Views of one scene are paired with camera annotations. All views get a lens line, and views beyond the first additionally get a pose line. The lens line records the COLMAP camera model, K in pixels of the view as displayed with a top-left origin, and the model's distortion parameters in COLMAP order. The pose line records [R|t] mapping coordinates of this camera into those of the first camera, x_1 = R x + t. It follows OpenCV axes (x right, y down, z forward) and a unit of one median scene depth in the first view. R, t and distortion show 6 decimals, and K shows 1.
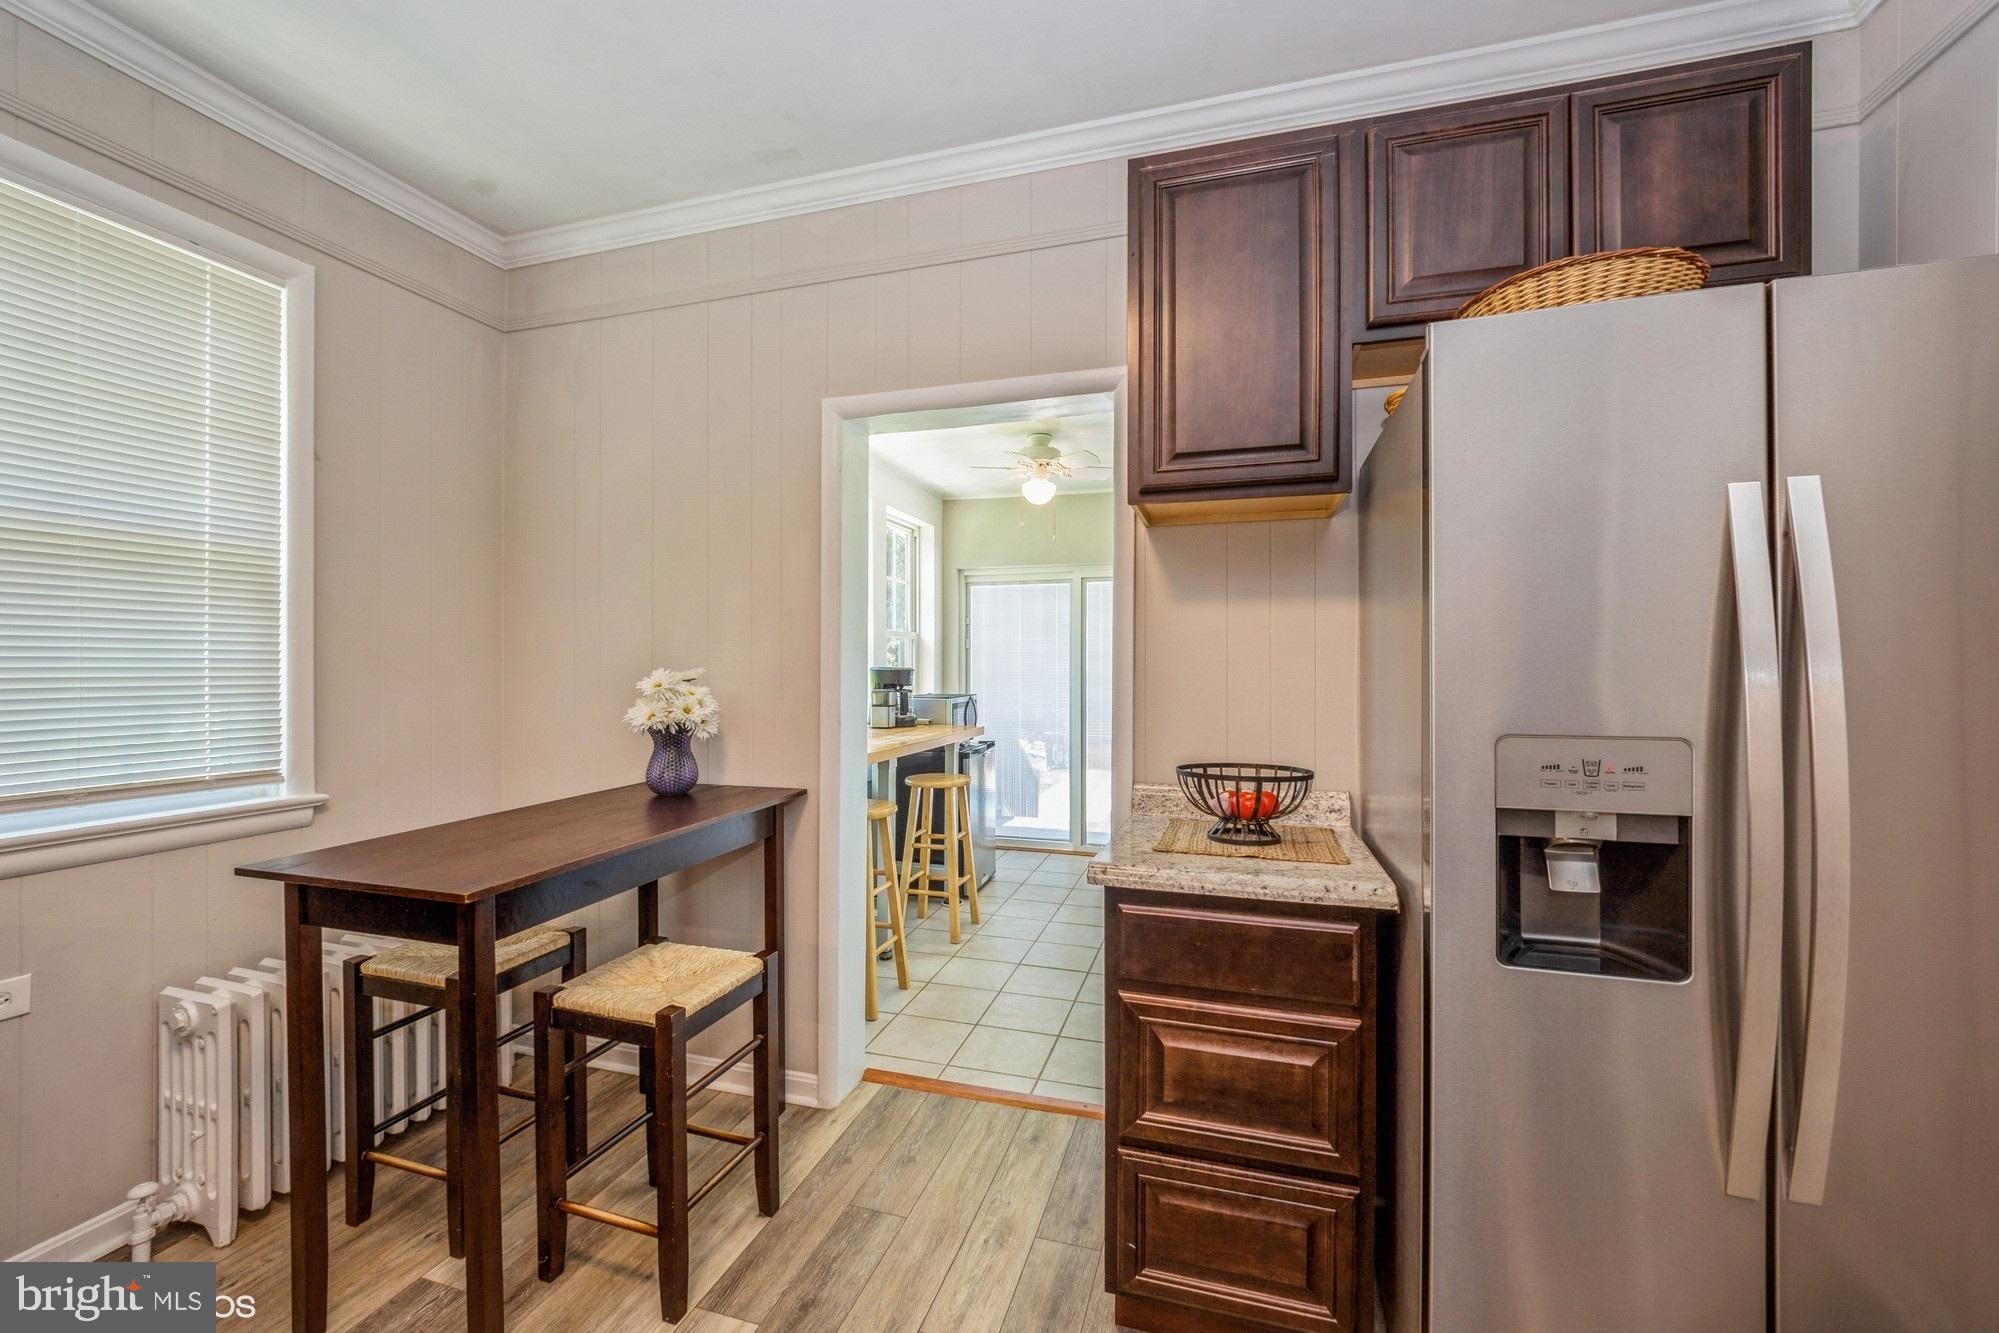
lens RADIAL K [[781.3, 0, 1001.7], [0, 781.3, 665.7], [0, 0, 1]] dist [-0.003251, 0.000045]
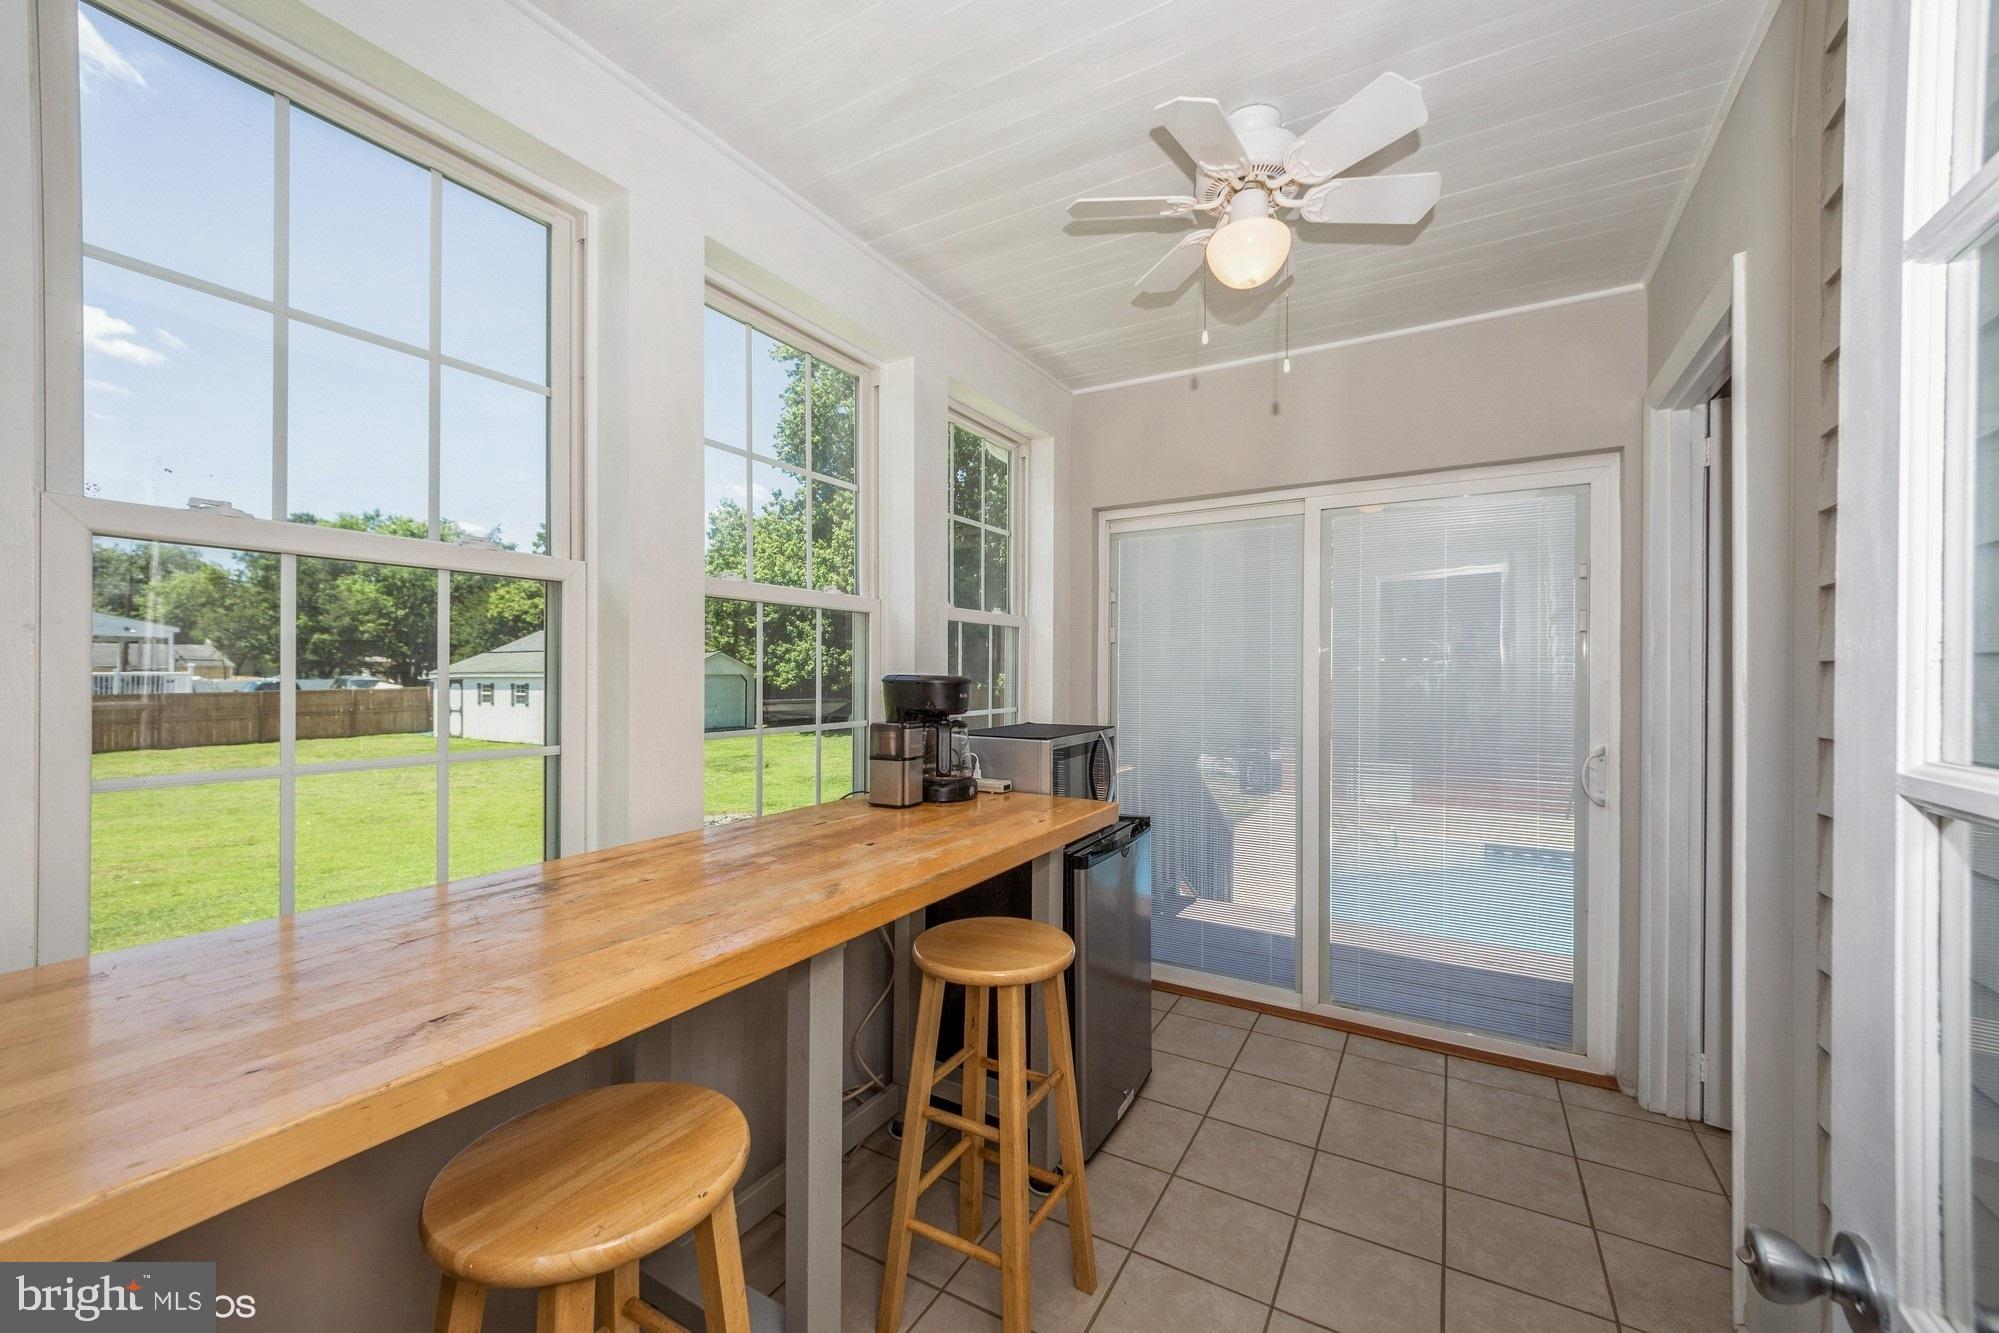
lens RADIAL K [[781.3, 0, 1000.1], [0, 781.3, 671.7], [0, 0, 1]] dist [-0.003251, 0.000045]
pose [[0.972238, 0.000877, -0.233993, 0.016177], [-0.001047, 0.999999, -0.000602, 0.000344], [0.233992, 0.000831, 0.972238, 0.509696]]
